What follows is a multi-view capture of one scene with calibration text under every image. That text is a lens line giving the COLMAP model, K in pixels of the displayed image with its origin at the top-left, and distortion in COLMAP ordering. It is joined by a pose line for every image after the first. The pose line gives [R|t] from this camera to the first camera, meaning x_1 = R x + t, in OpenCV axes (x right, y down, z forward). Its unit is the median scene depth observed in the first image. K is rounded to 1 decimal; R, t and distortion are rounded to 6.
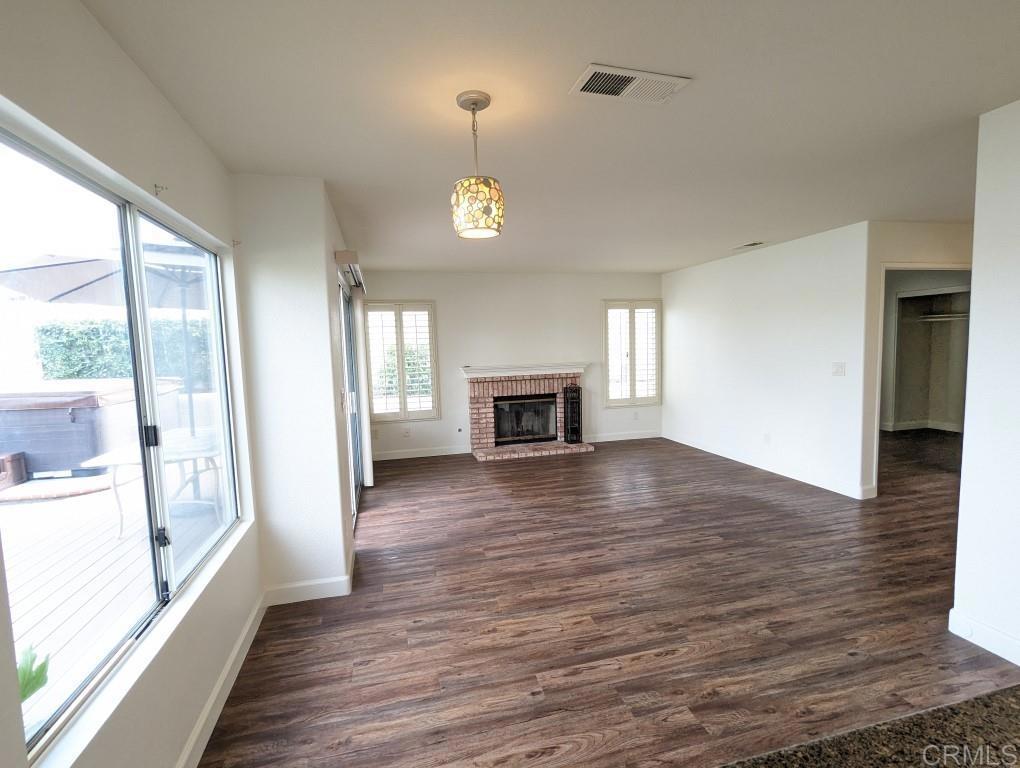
lens RADIAL K [[485.4, 0, 505.2], [0, 485.4, 387.4], [0, 0, 1]] dist [0.000787, 0.000856]
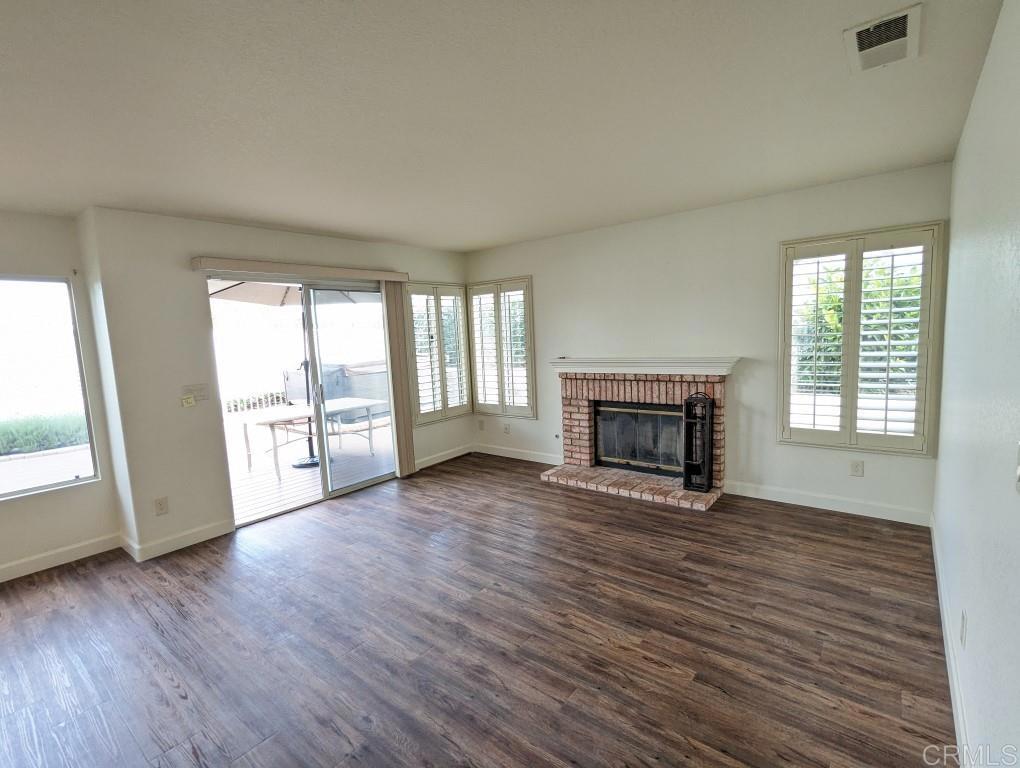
lens RADIAL K [[485.4, 0, 505.2], [0, 485.4, 387.4], [0, 0, 1]] dist [0.000787, 0.000856]
pose [[0.599841, 0.091184, -0.794906, 0.486592], [-0.042786, 0.995719, 0.081933, -0.054646], [0.798974, -0.015136, 0.601175, 0.453194]]
